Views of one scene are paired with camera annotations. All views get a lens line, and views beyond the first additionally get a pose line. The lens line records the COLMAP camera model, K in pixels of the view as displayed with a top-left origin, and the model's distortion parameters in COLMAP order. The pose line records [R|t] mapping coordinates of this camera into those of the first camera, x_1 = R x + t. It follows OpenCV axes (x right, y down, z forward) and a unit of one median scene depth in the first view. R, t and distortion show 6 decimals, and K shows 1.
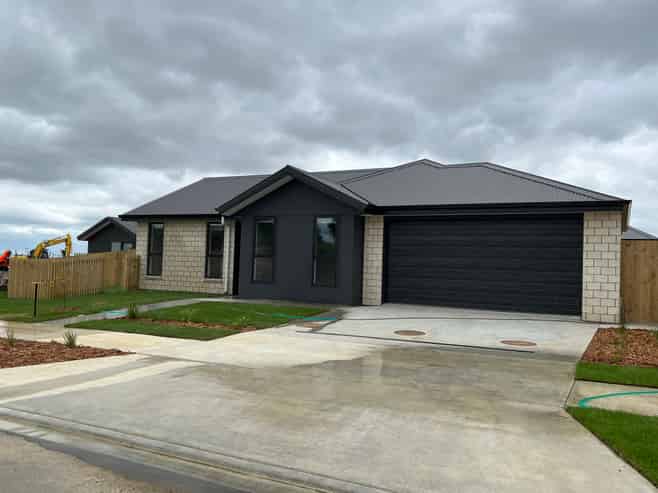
lens RADIAL K [[552.4, 0, 329.0], [0, 552.4, 246.5], [0, 0, 1]] dist [0.003694, 0.000700]
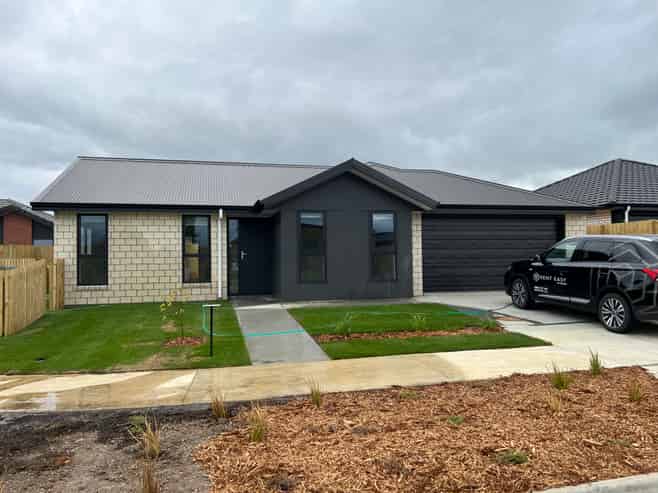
lens RADIAL K [[500.6, 0, 329.0], [0, 500.6, 246.5], [0, 0, 1]] dist [-0.002453, -0.000574]
pose [[0.755735, -0.022893, 0.654477, -0.545269], [0.014080, 0.999726, 0.018712, -0.008303], [-0.654726, -0.004927, 0.755850, 0.296516]]
